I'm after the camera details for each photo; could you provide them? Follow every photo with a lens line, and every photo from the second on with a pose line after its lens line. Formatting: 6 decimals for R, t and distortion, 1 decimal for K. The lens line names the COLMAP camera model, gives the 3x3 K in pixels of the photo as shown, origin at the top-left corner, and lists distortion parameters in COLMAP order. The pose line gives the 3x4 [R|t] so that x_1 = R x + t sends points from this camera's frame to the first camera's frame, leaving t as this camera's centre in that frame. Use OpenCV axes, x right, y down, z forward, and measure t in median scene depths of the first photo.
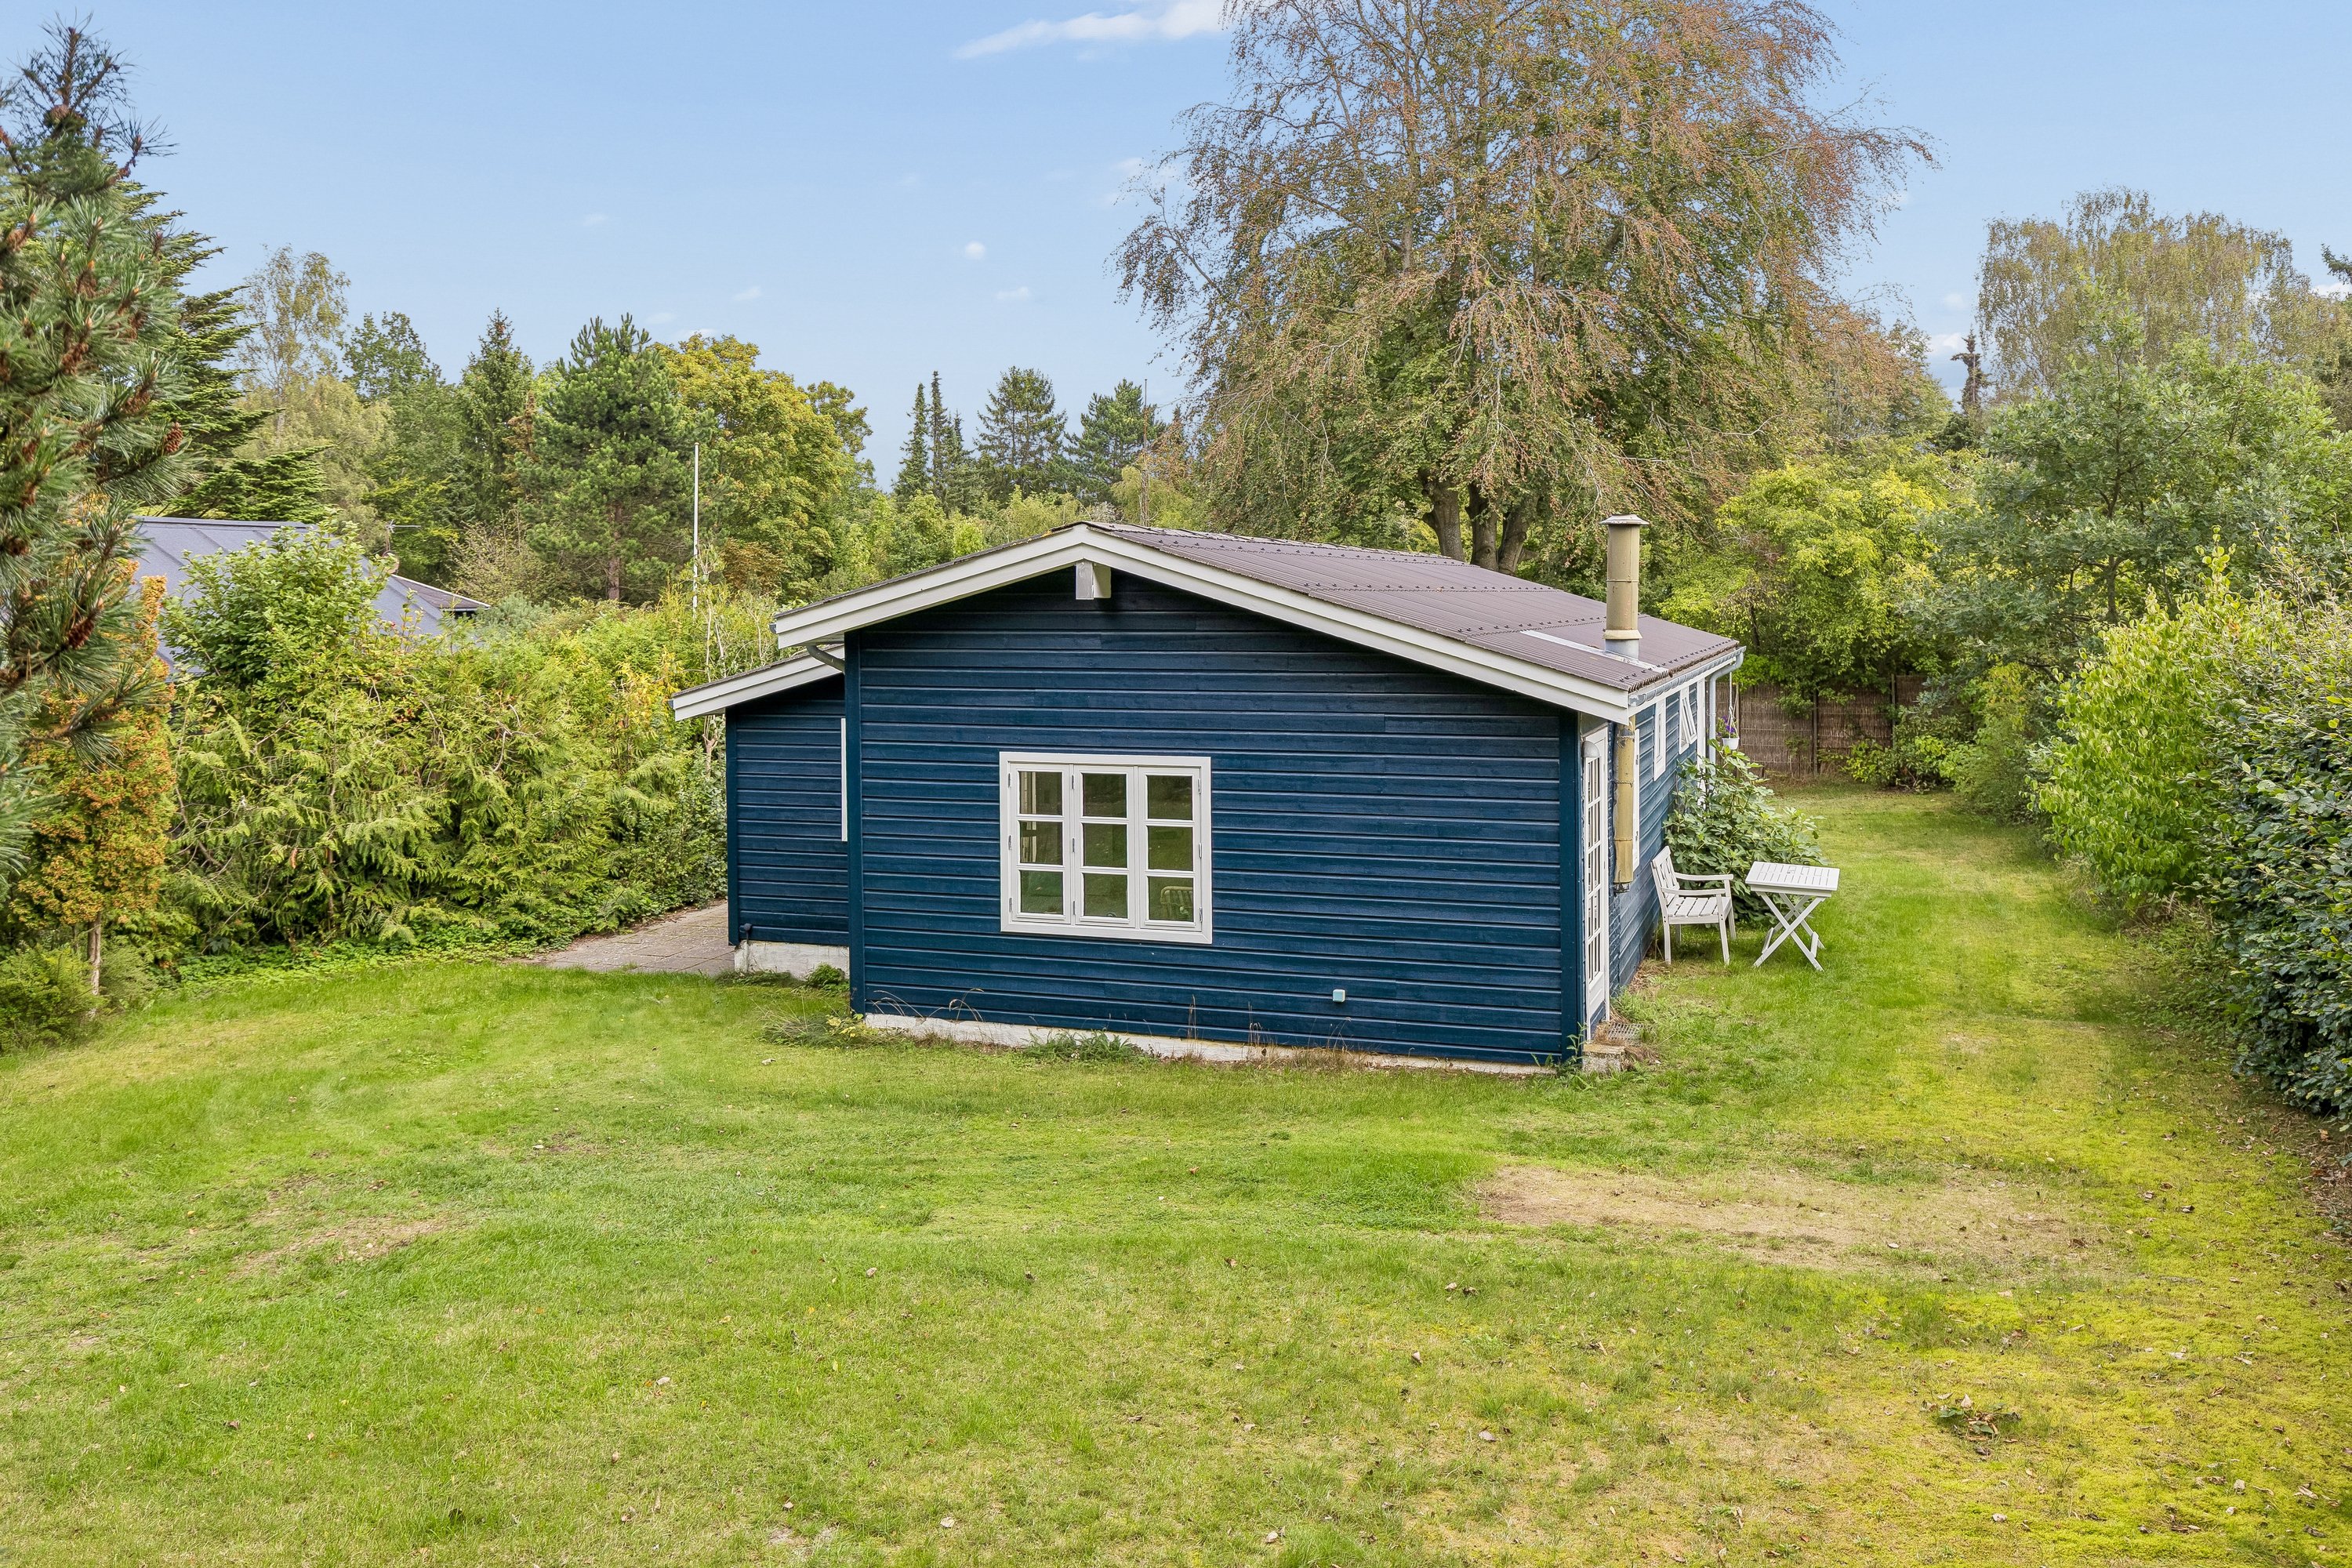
lens RADIAL K [[1828.0, 0, 1304.0], [0, 1828.0, 694.4], [0, 0, 1]] dist [-0.001976, -0.010249]
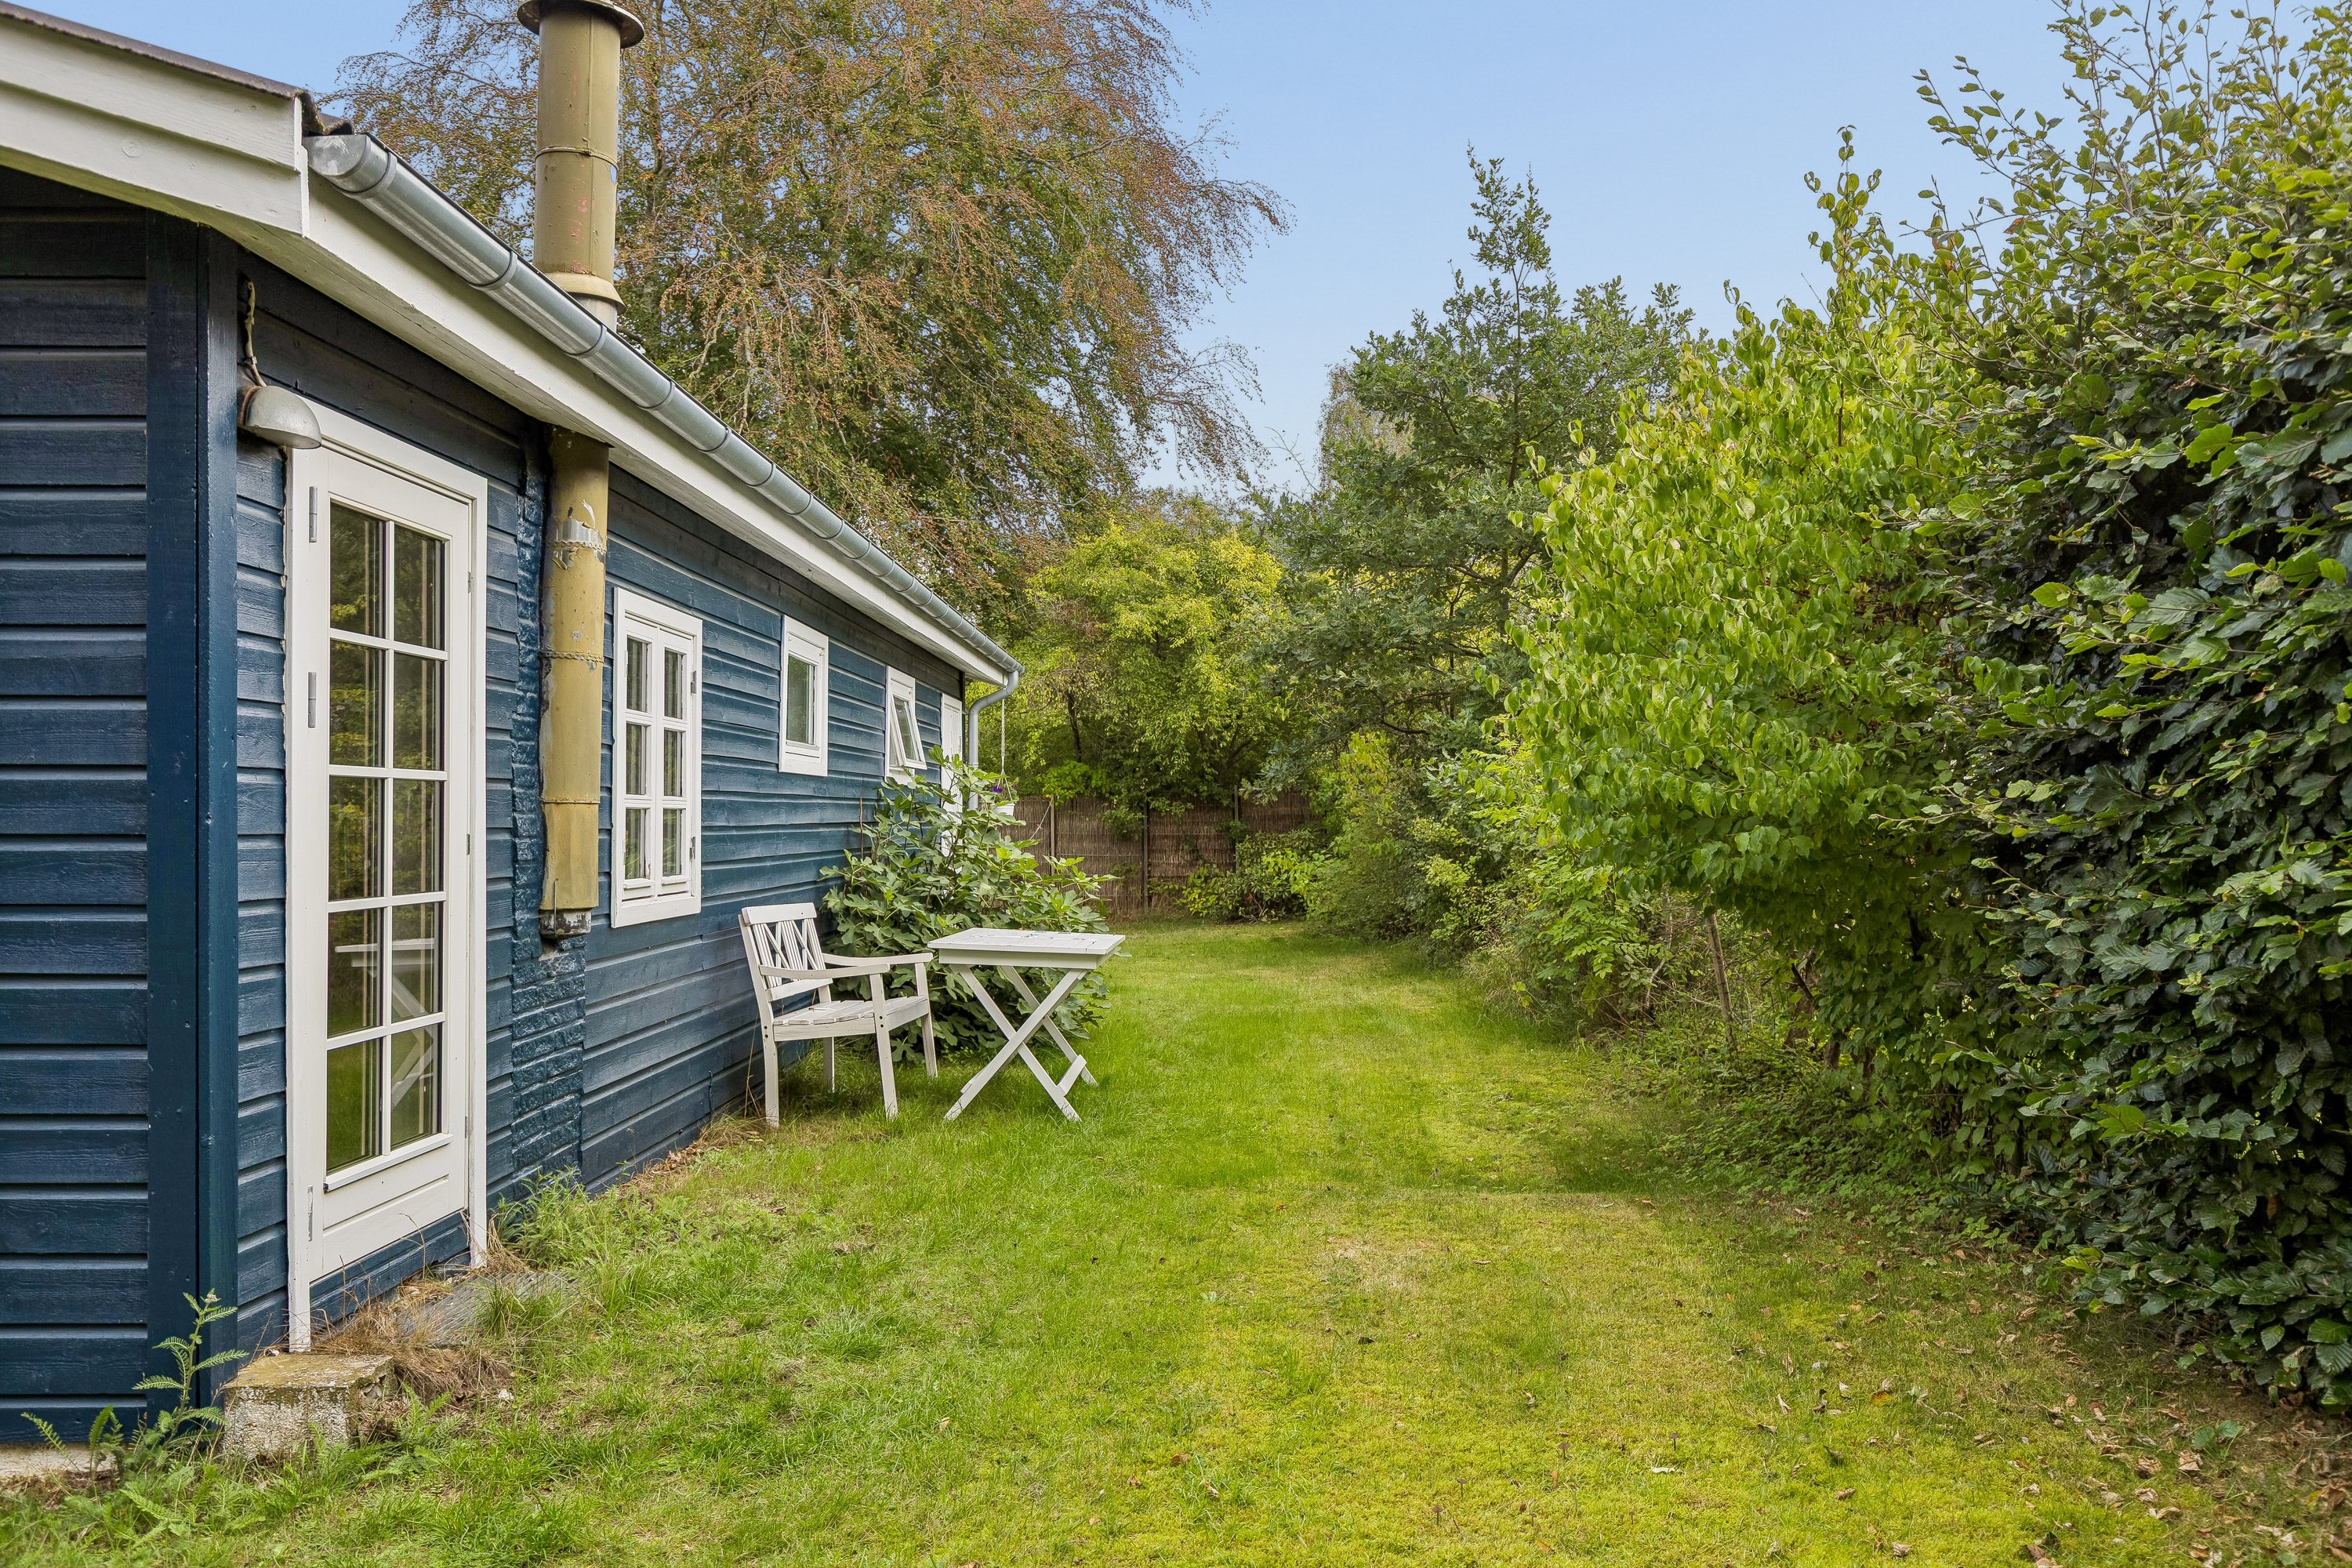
lens RADIAL K [[1828.0, 0, 1304.0], [0, 1828.0, 694.4], [0, 0, 1]] dist [-0.001976, -0.010249]
pose [[0.941178, 0.029958, 0.336580, 0.155592], [0.006313, 0.994329, -0.106156, 0.081100], [-0.337851, 0.102036, 0.935652, 0.458452]]
